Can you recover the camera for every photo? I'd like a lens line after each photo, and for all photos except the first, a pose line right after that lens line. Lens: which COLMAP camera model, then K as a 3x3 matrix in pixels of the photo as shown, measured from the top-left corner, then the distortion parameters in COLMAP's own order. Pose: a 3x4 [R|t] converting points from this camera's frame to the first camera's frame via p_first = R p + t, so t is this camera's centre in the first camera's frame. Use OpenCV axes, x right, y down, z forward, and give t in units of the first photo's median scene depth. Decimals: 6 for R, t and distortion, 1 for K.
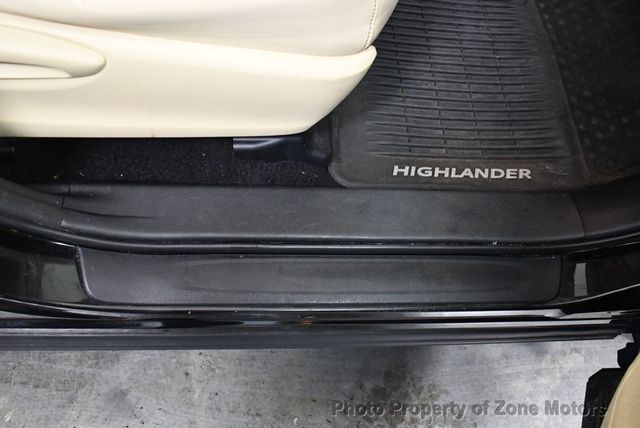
lens RADIAL K [[640.3, 0, 320.0], [0, 640.3, 214.0], [0, 0, 1]] dist [-0.098439, -0.003365]
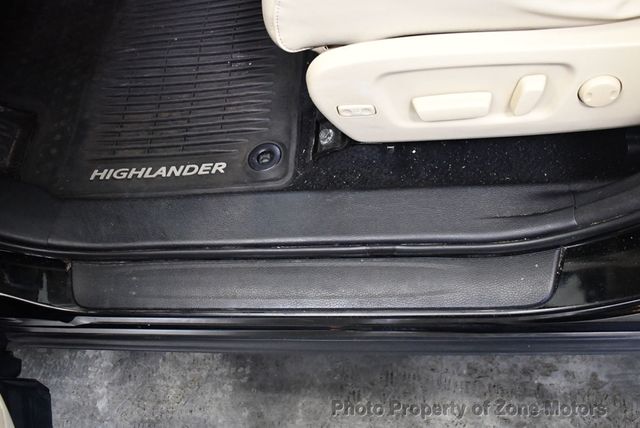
lens RADIAL K [[640.3, 0, 320.0], [0, 640.3, 214.0], [0, 0, 1]] dist [-0.098439, -0.003365]
pose [[0.941031, -0.044012, -0.335447, 0.768573], [0.042064, 0.999029, -0.013075, 0.020860], [0.335697, -0.001806, 0.941968, 0.184617]]
